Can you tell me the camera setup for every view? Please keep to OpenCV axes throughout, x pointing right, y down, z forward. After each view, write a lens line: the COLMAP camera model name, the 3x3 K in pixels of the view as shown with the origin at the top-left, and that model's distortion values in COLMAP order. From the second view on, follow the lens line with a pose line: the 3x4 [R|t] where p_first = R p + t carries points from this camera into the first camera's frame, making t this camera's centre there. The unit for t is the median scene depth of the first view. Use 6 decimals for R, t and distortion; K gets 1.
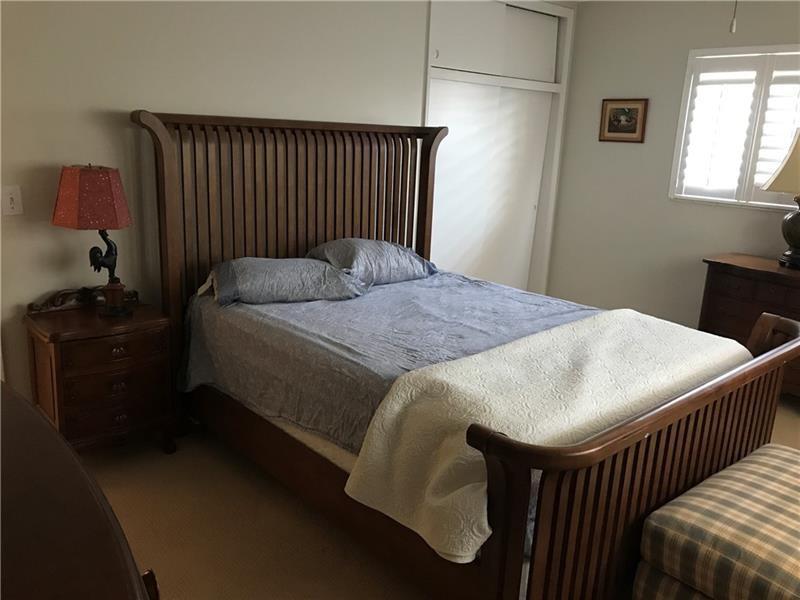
lens RADIAL K [[655.2, 0, 397.9], [0, 655.2, 303.0], [0, 0, 1]] dist [0.052408, -0.075438]
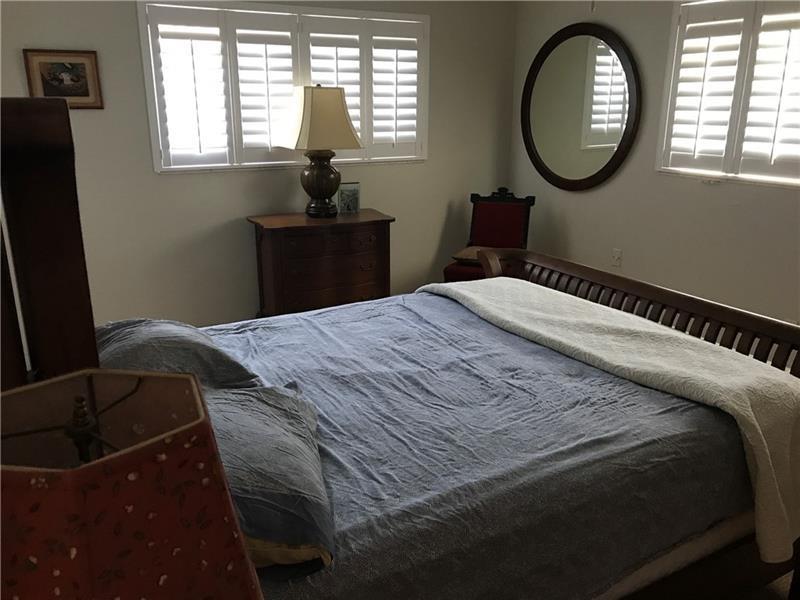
lens RADIAL K [[655.2, 0, 399.9], [0, 655.2, 292.1], [0, 0, 1]] dist [0.052408, -0.075438]
pose [[0.214720, -0.312486, 0.925336, -0.386670], [0.257151, 0.932094, 0.255097, -0.165161], [-0.942215, 0.183176, 0.280495, 0.540497]]
